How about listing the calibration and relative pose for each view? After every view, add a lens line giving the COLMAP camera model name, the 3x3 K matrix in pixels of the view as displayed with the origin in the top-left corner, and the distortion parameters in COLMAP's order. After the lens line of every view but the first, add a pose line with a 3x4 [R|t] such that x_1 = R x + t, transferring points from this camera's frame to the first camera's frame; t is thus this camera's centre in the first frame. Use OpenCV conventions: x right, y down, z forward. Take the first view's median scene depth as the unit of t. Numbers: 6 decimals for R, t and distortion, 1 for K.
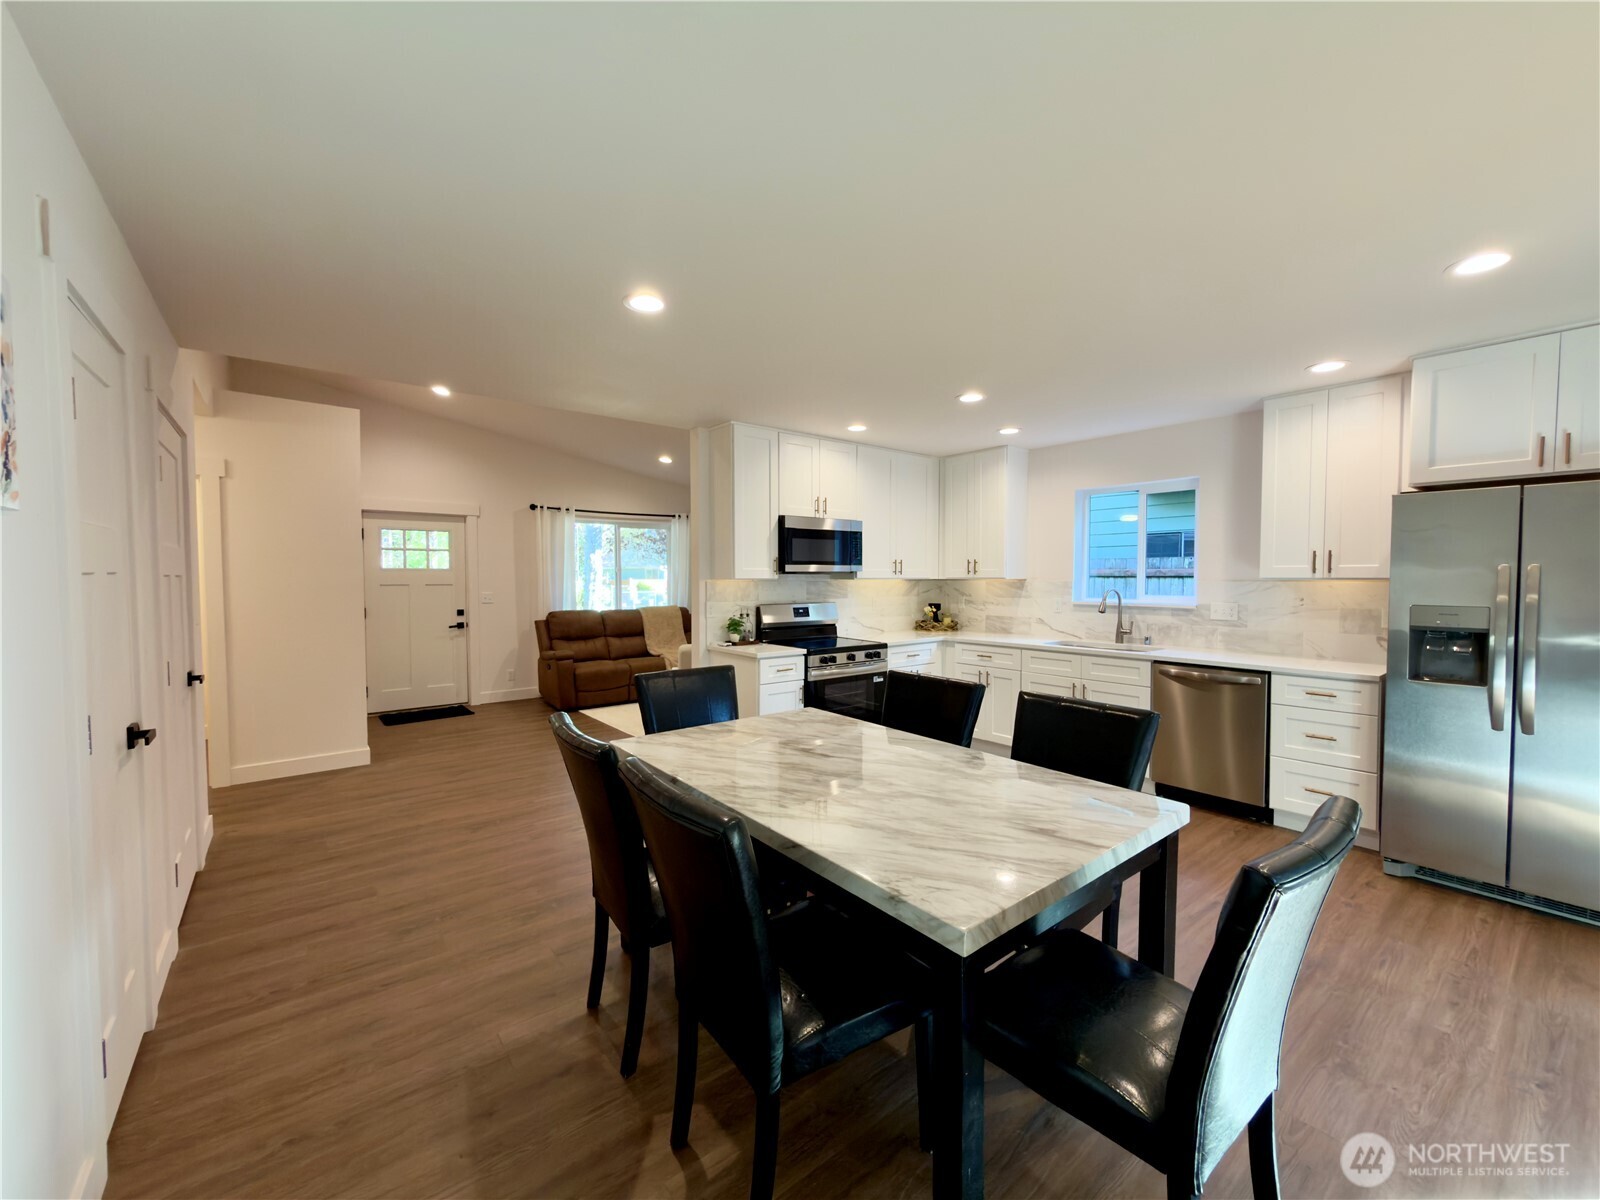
lens RADIAL K [[644.4, 0, 798.5], [0, 644.4, 601.1], [0, 0, 1]] dist [-0.001633, -0.000335]
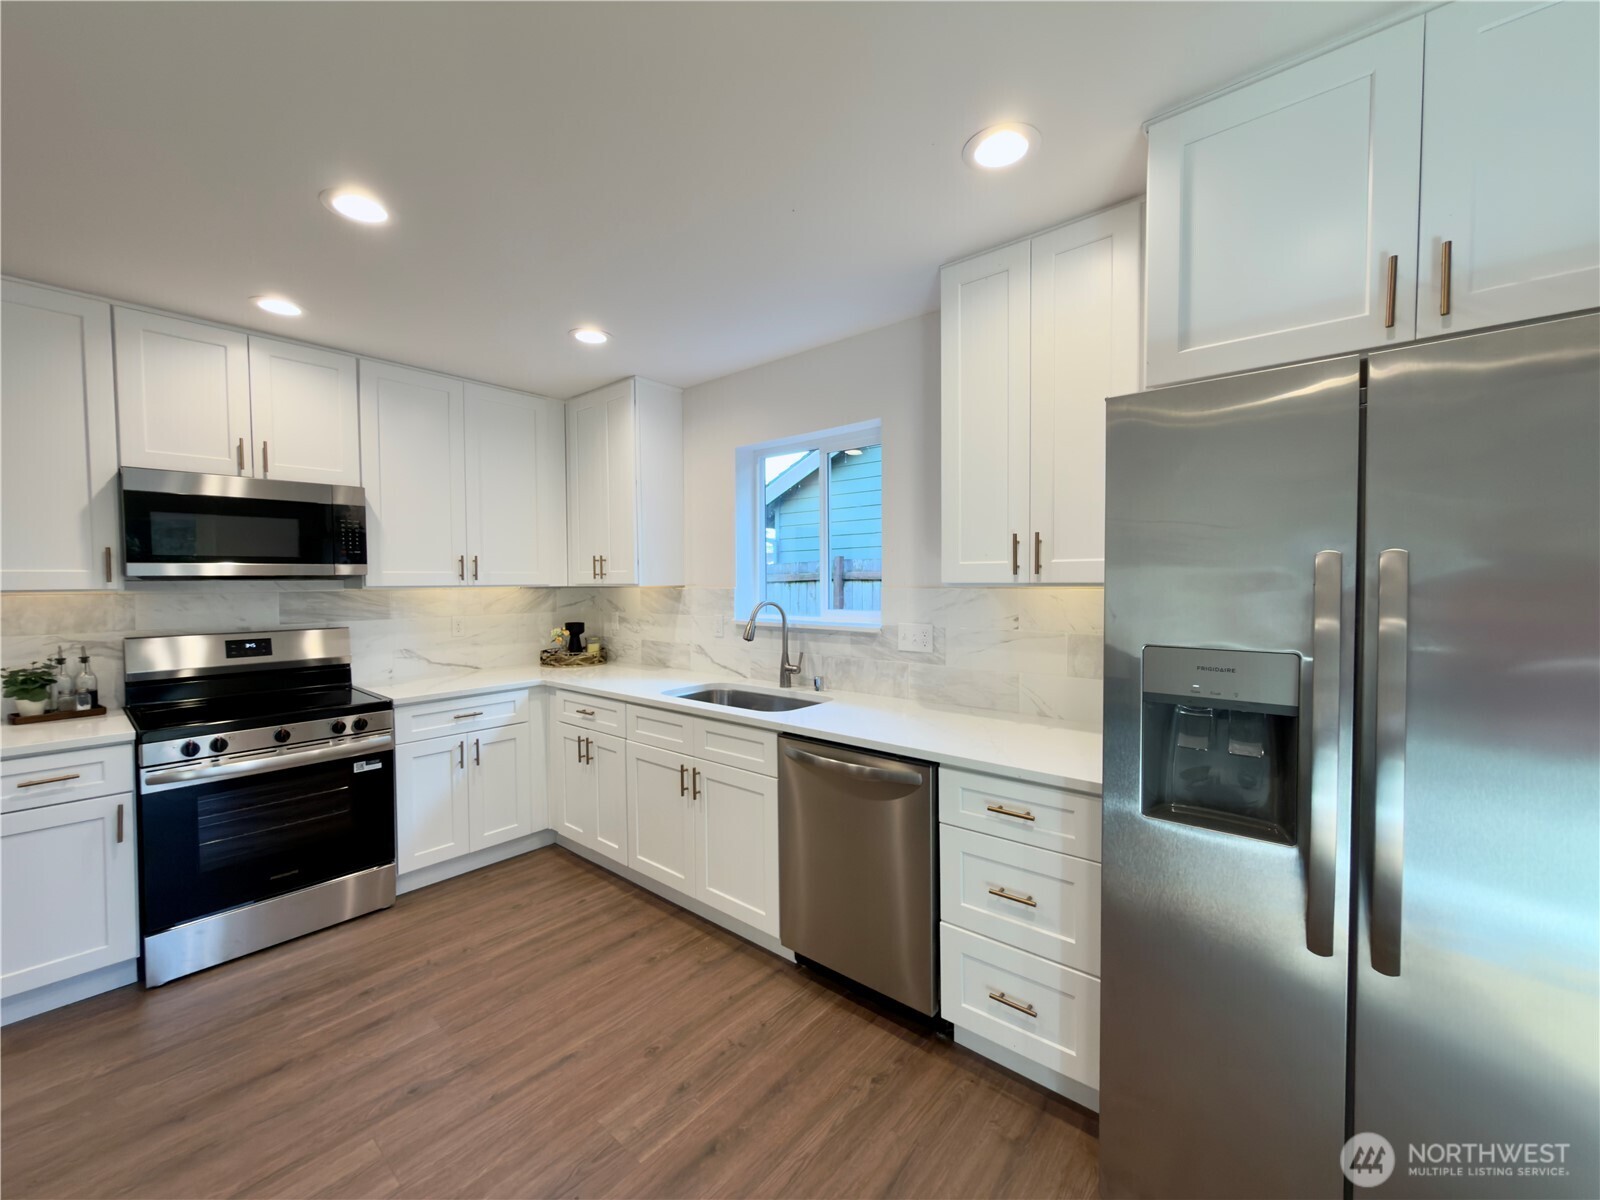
lens RADIAL K [[644.4, 0, 802.5], [0, 644.4, 600.0], [0, 0, 1]] dist [-0.001633, -0.000335]
pose [[0.979435, -0.012006, 0.201404, 0.401072], [0.013656, 0.999884, -0.006806, -0.015816], [-0.201299, 0.009416, 0.979485, 0.389141]]
